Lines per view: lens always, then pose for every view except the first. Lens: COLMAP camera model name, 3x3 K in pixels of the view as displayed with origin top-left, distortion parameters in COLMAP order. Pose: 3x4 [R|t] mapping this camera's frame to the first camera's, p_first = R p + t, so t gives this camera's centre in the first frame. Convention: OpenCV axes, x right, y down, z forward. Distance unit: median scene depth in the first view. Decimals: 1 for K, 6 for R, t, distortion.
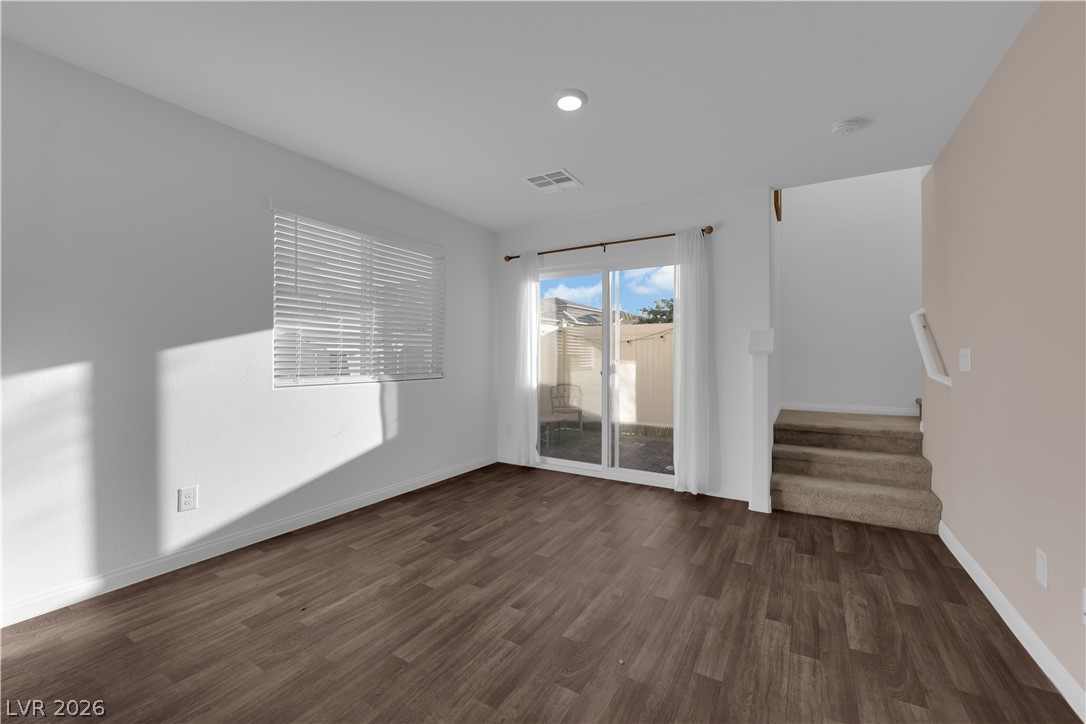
lens RADIAL K [[432.6, 0, 539.0], [0, 432.6, 359.1], [0, 0, 1]] dist [-0.009978, -0.004776]
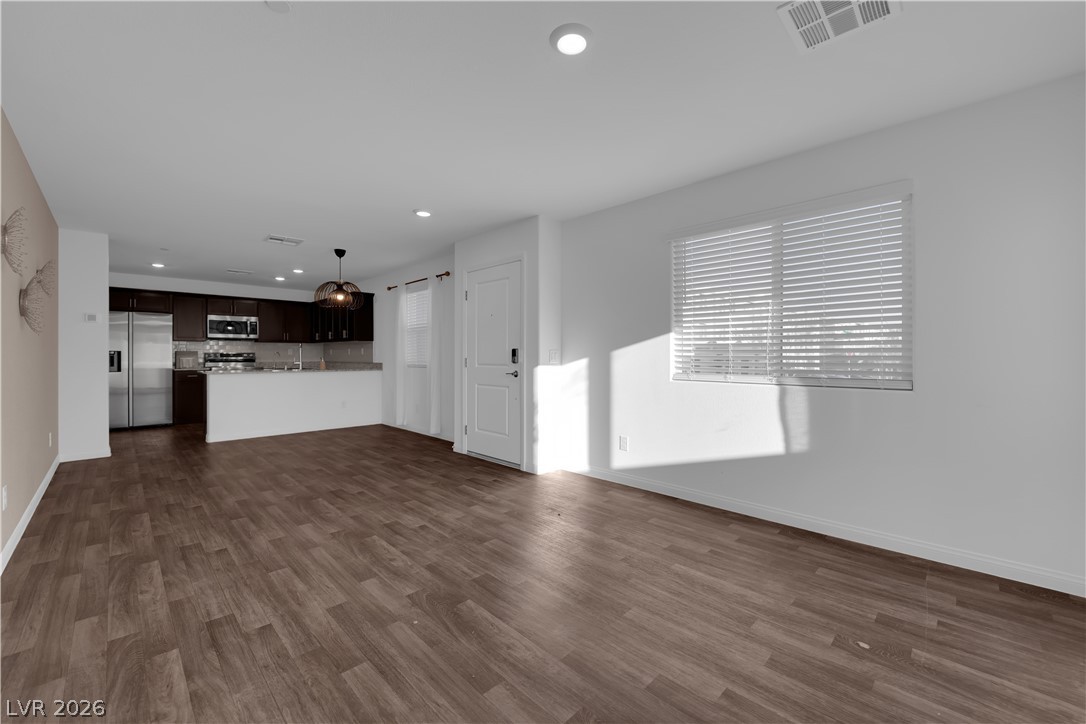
lens RADIAL K [[436.0, 0, 547.9], [0, 436.0, 342.2], [0, 0, 1]] dist [-0.011472, -0.000468]
pose [[-0.228819, -0.031922, -0.972945, 0.600970], [-0.004848, 0.999487, -0.031653, -0.000392], [0.973457, -0.002526, -0.228857, 0.771266]]
